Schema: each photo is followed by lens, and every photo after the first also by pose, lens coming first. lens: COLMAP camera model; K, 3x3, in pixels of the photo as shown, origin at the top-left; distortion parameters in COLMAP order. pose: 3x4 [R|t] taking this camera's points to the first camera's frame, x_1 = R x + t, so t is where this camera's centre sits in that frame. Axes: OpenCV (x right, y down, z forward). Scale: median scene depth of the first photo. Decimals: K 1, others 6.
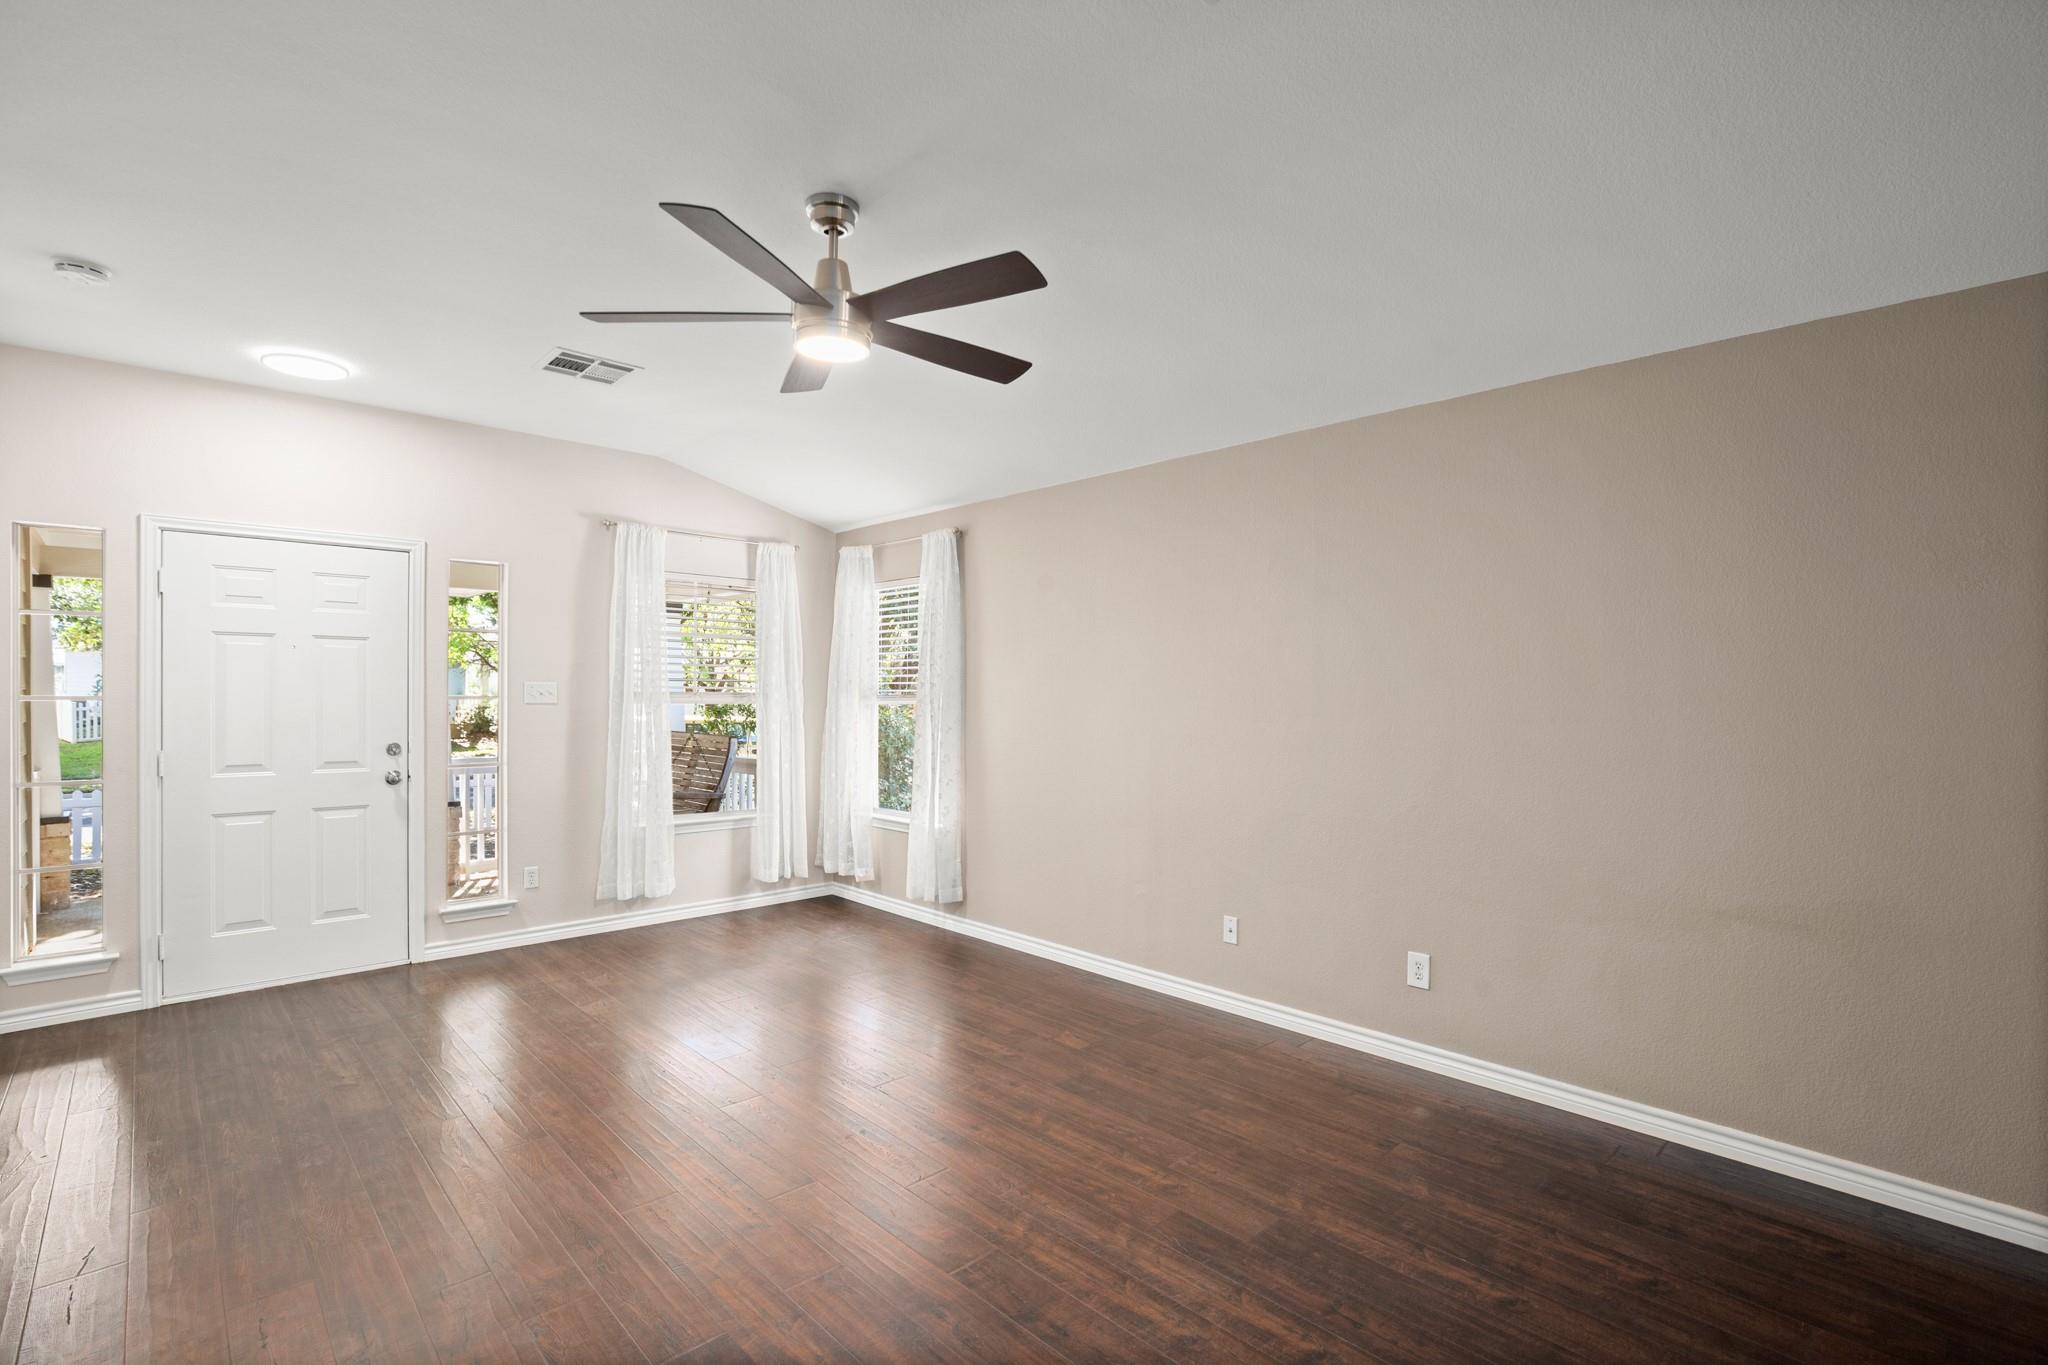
lens RADIAL K [[933.8, 0, 1022.7], [0, 933.8, 711.4], [0, 0, 1]] dist [-0.002441, 0.000029]
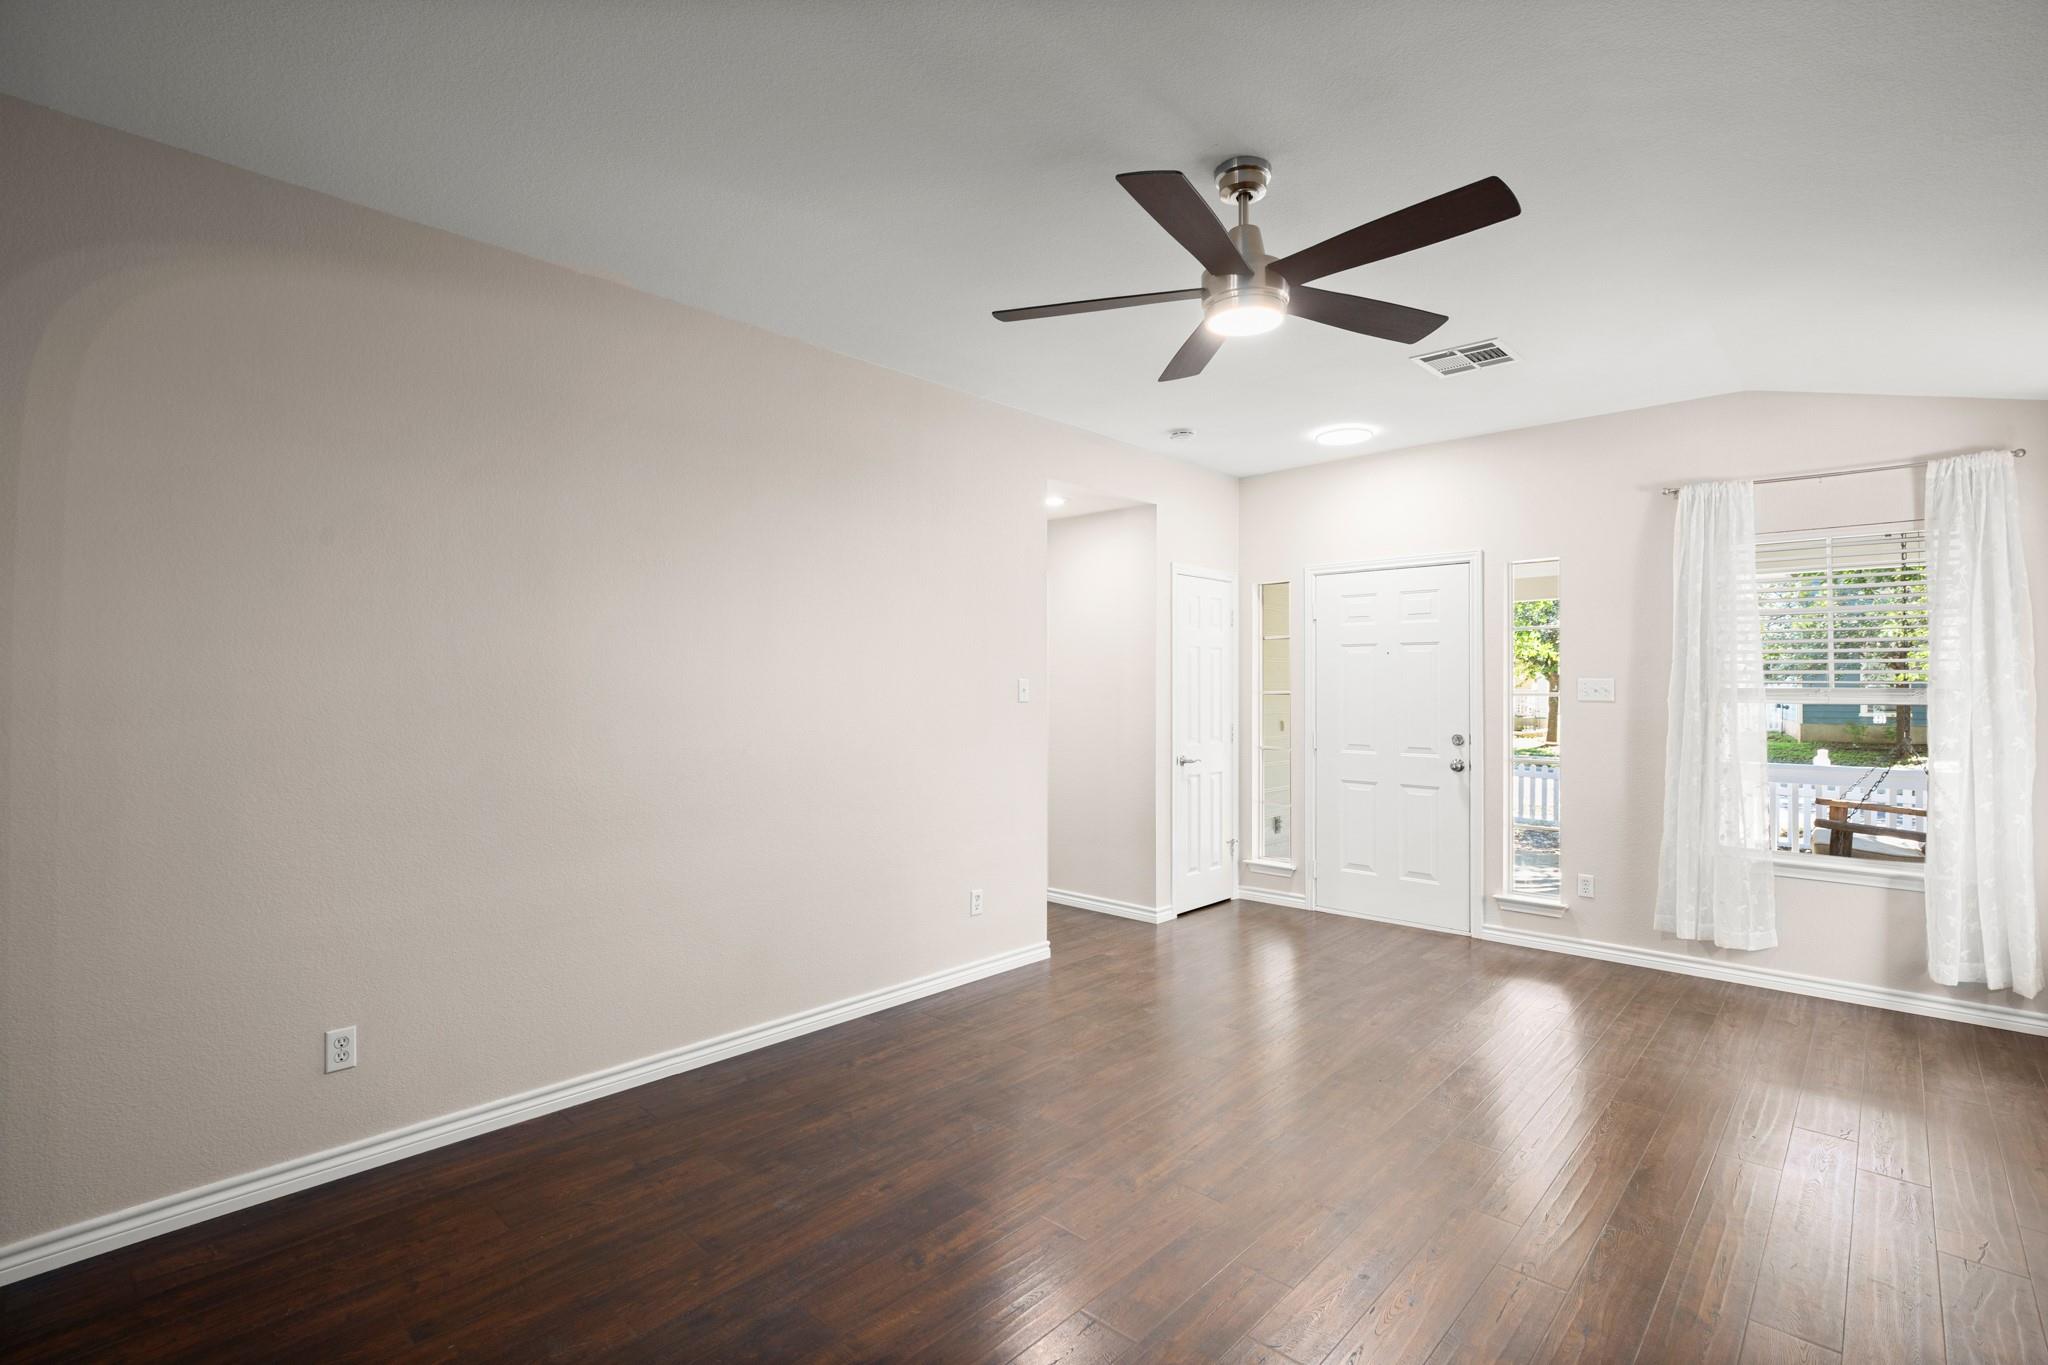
lens RADIAL K [[930.3, 0, 1024.0], [0, 930.3, 682.5], [0, 0, 1]] dist [-0.021131, -0.000067]
pose [[0.056037, -0.011193, -0.998366, 0.372114], [-0.022834, 0.999661, -0.012489, -0.002558], [0.998168, 0.023497, 0.055763, 0.378342]]
